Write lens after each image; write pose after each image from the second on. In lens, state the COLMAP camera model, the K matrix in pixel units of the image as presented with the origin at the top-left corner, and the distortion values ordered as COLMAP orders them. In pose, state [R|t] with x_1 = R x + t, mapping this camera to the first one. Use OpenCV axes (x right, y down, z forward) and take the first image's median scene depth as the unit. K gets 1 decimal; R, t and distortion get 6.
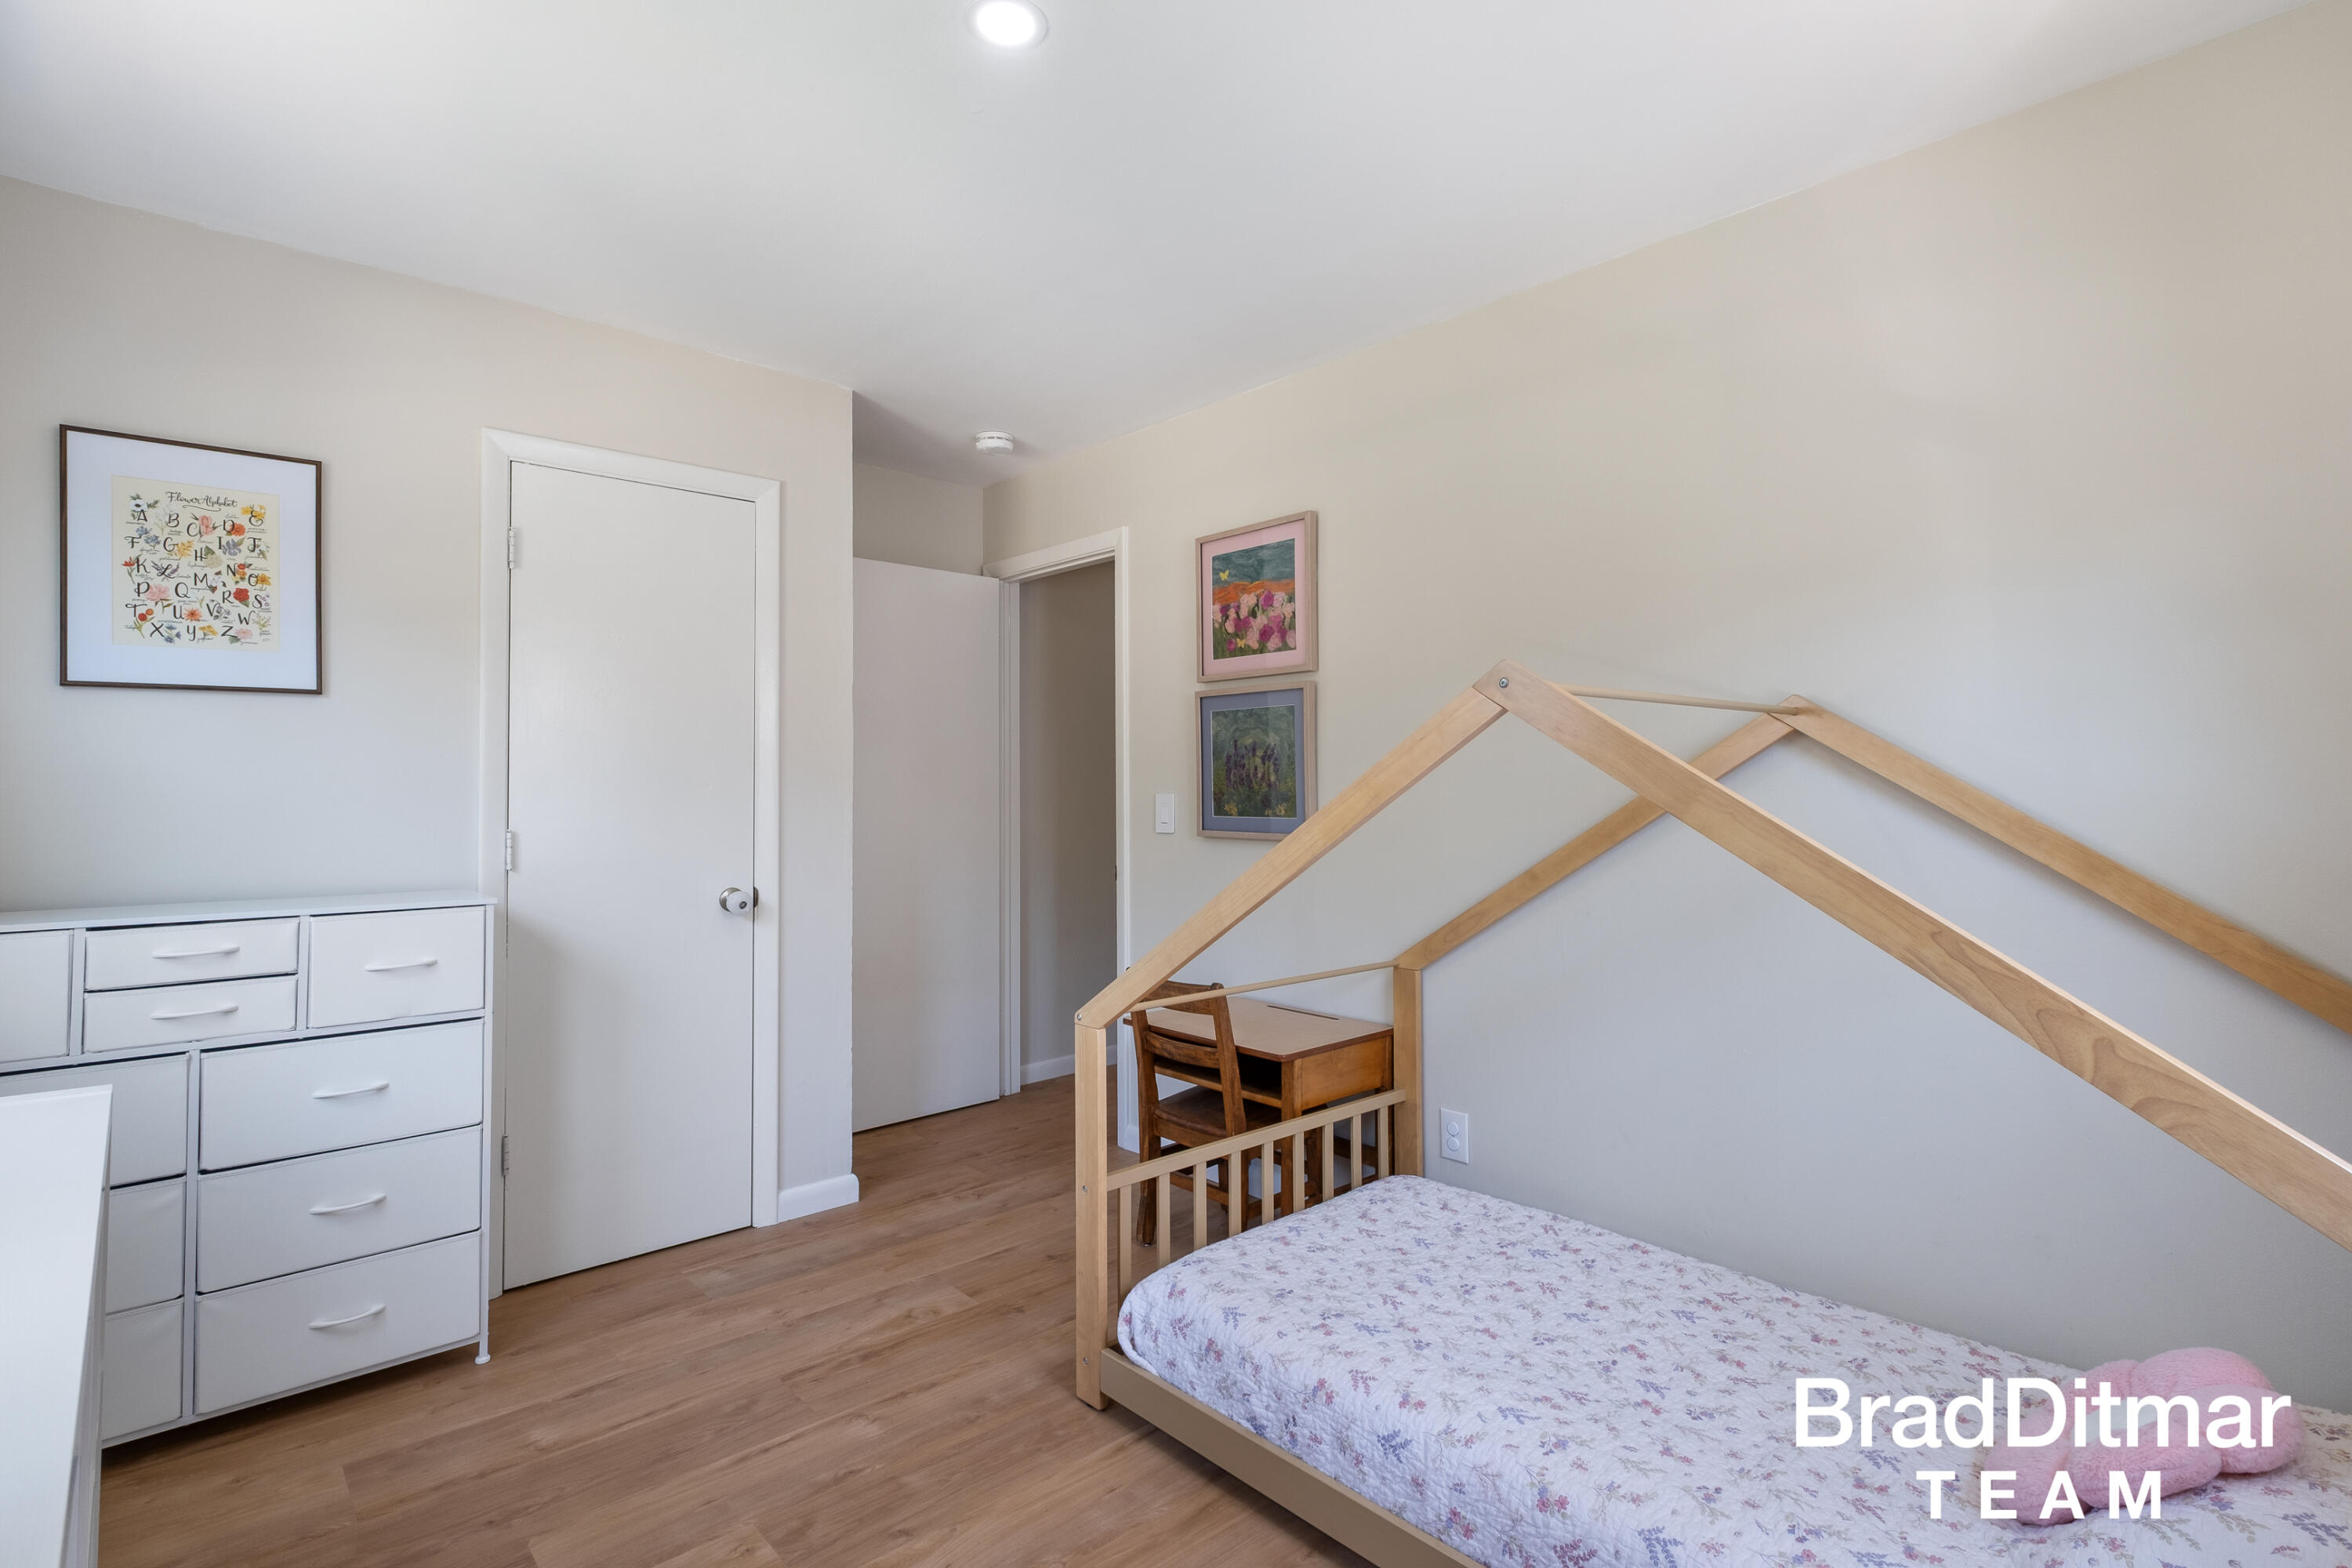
lens RADIAL K [[1119.8, 0, 1177.8], [0, 1119.8, 777.7], [0, 0, 1]] dist [-0.002132, -0.001647]
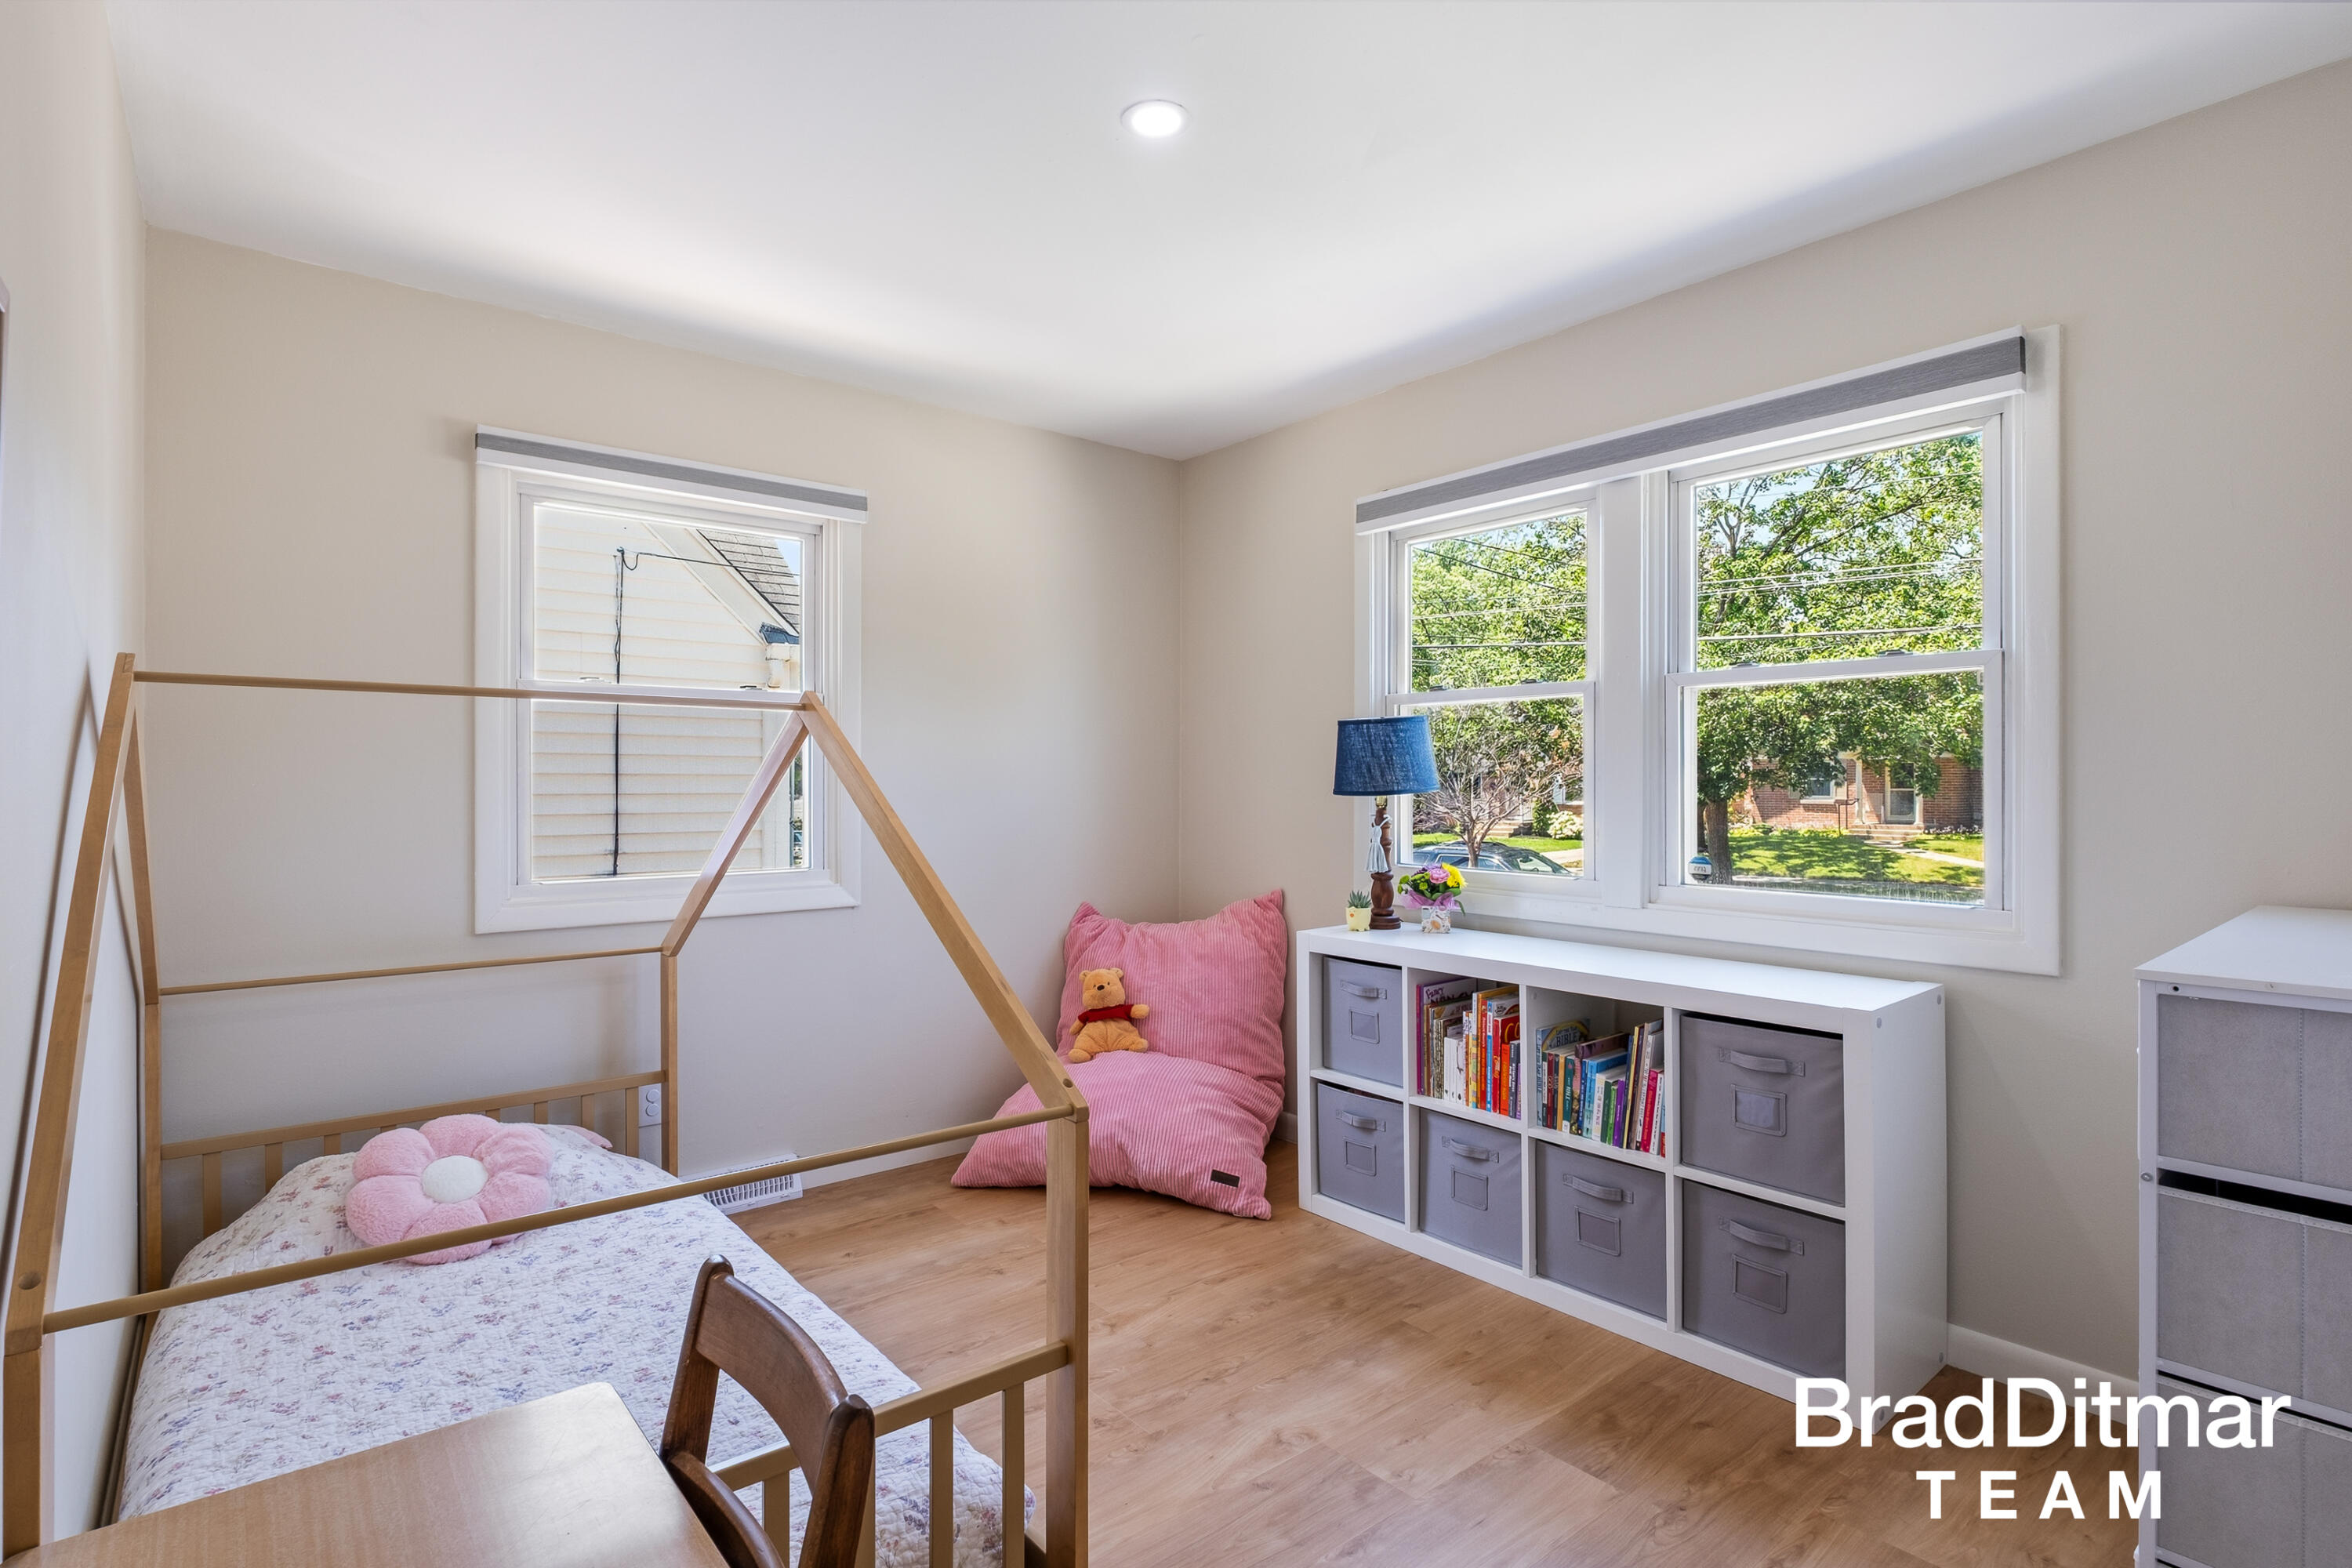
lens RADIAL K [[1119.8, 0, 1173.4], [0, 1119.8, 780.9], [0, 0, 1]] dist [-0.002132, -0.001647]
pose [[-0.999227, 0.005515, 0.038927, -0.206806], [0.005264, 0.999965, -0.006564, 0.019991], [-0.038962, -0.006354, -0.999220, 2.052233]]
